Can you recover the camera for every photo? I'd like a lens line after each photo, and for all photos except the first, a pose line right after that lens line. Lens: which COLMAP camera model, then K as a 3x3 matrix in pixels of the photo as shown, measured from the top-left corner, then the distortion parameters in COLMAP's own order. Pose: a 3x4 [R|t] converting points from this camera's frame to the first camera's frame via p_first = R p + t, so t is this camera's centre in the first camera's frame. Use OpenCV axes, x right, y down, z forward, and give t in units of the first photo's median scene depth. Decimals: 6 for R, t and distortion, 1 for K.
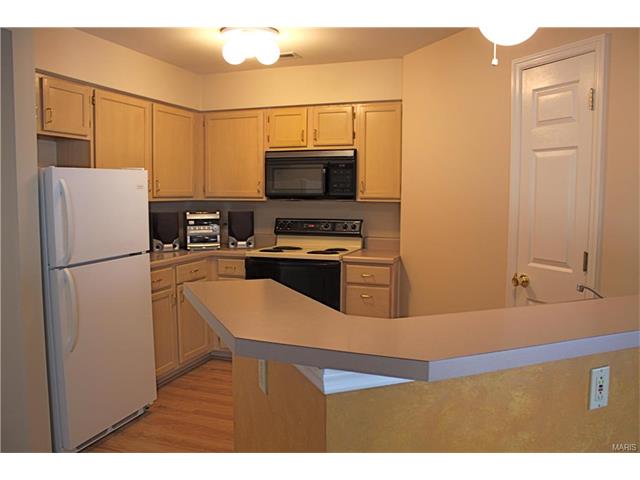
lens RADIAL K [[537.3, 0, 320.0], [0, 537.3, 242.4], [0, 0, 1]] dist [-0.152199, 0.123380]
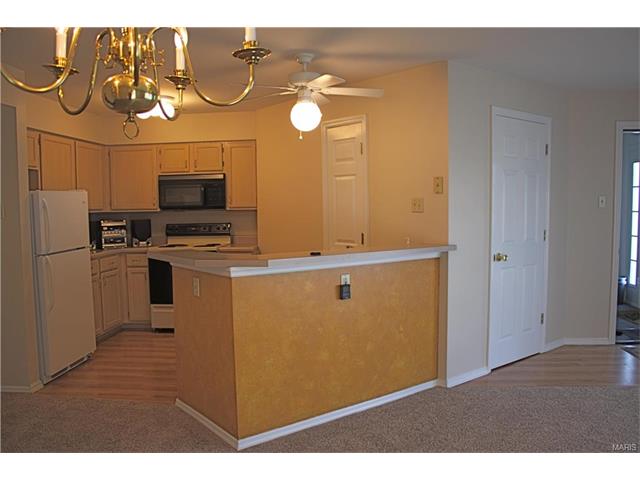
lens RADIAL K [[537.3, 0, 318.9], [0, 537.3, 237.4], [0, 0, 1]] dist [-0.152199, 0.123380]
pose [[0.965092, -0.034504, 0.259630, -0.065202], [0.042551, 0.998771, -0.025434, 0.042446], [-0.258433, 0.035593, 0.965373, -0.428823]]
